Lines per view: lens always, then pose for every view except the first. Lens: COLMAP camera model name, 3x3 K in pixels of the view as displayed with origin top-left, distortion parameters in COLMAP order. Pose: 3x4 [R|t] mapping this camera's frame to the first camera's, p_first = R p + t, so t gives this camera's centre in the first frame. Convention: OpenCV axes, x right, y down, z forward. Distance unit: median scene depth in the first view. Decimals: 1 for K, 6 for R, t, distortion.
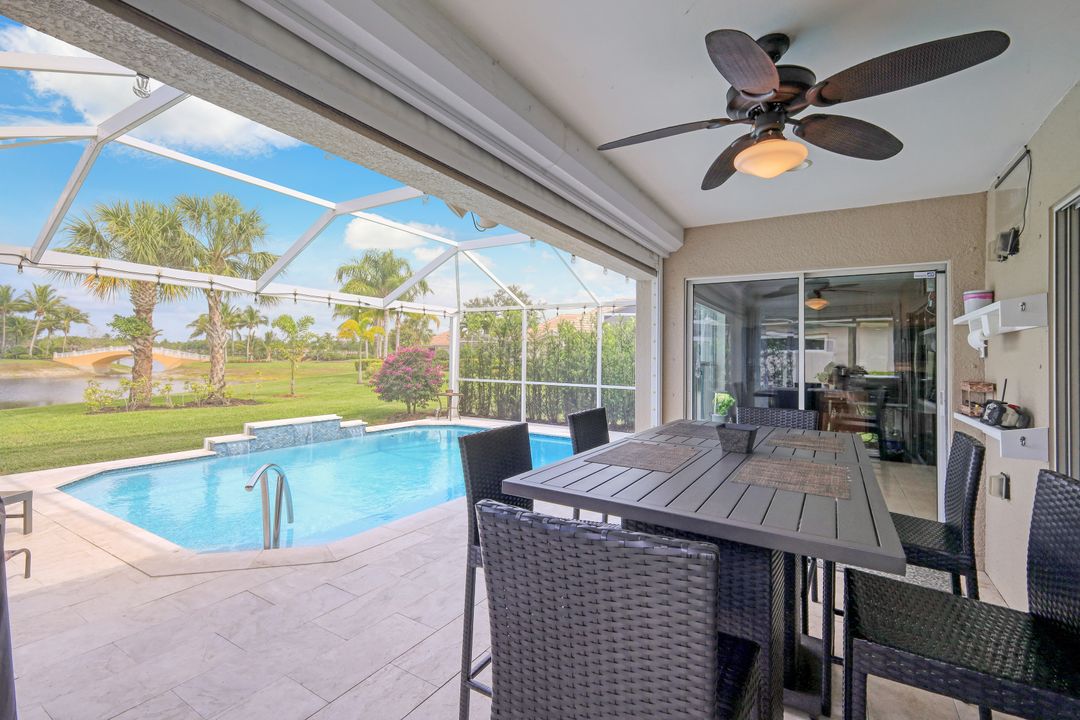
lens RADIAL K [[479.8, 0, 542.8], [0, 479.8, 356.4], [0, 0, 1]] dist [0.001137, 0.000190]
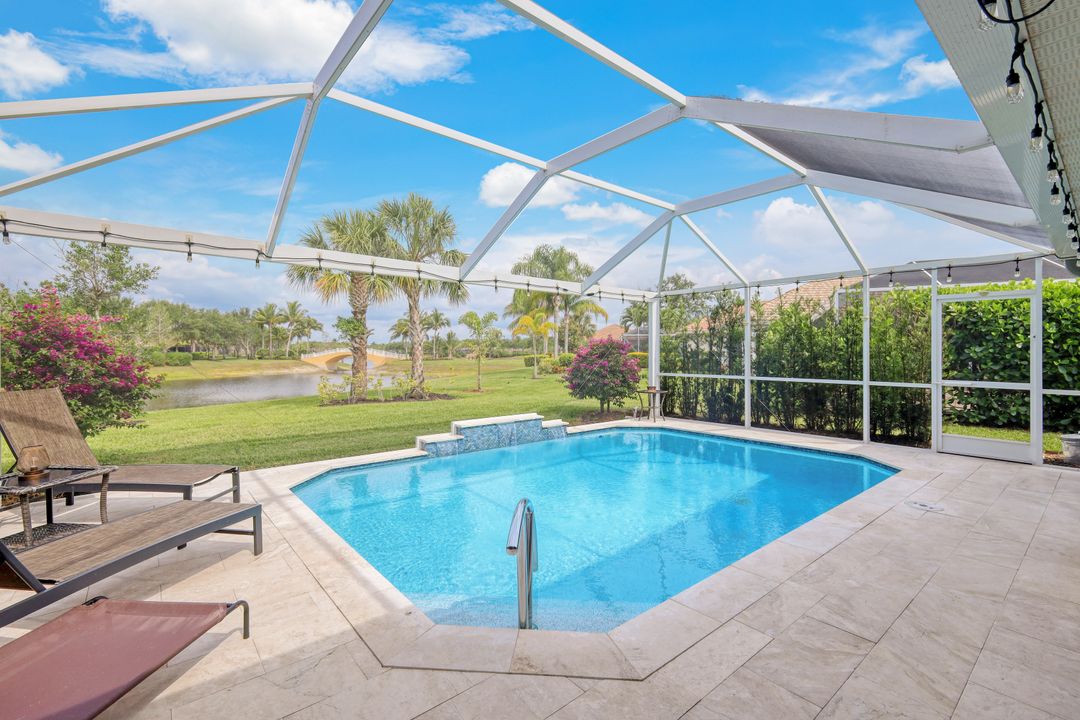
lens RADIAL K [[474.2, 0, 536.6], [0, 474.2, 360.6], [0, 0, 1]] dist [0.004450, 0.000742]
pose [[0.944105, -0.012357, -0.329414, -0.101786], [0.018535, 0.999706, 0.015621, 0.005852], [0.329125, -0.020854, 0.944056, 0.118163]]
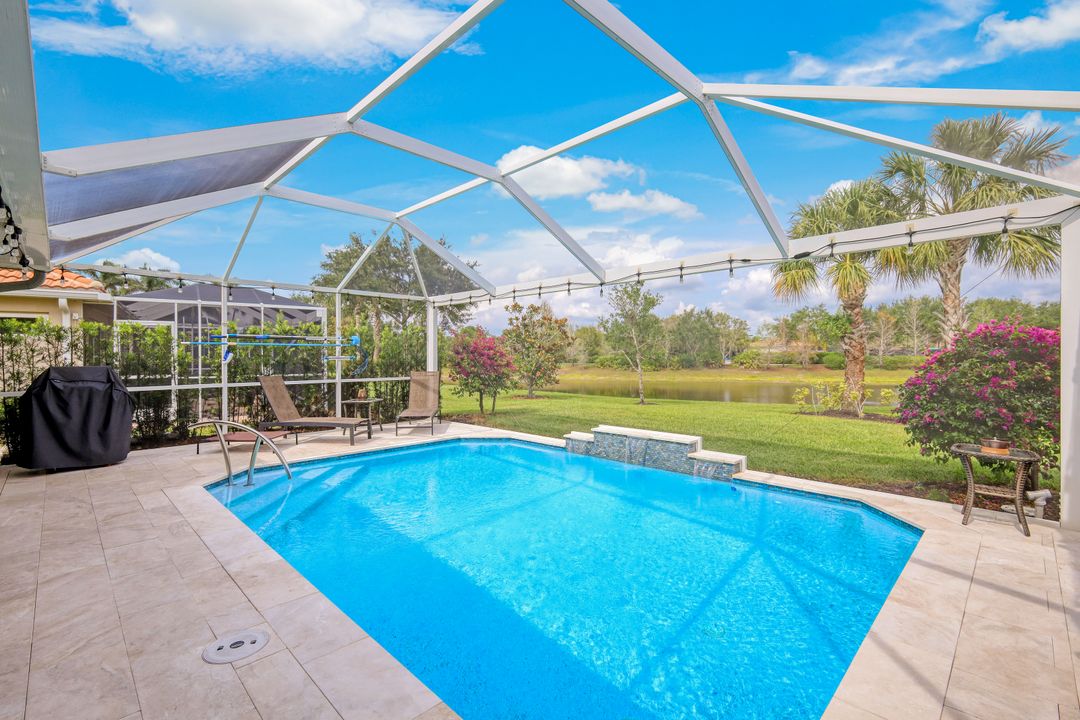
lens RADIAL K [[485.5, 0, 538.1], [0, 485.5, 358.7], [0, 0, 1]] dist [0.000607, 0.000338]
pose [[-0.237004, -0.010823, -0.971448, 0.215042], [0.000131, 0.999938, -0.011172, 0.013624], [0.971509, -0.002775, -0.236988, 0.712693]]
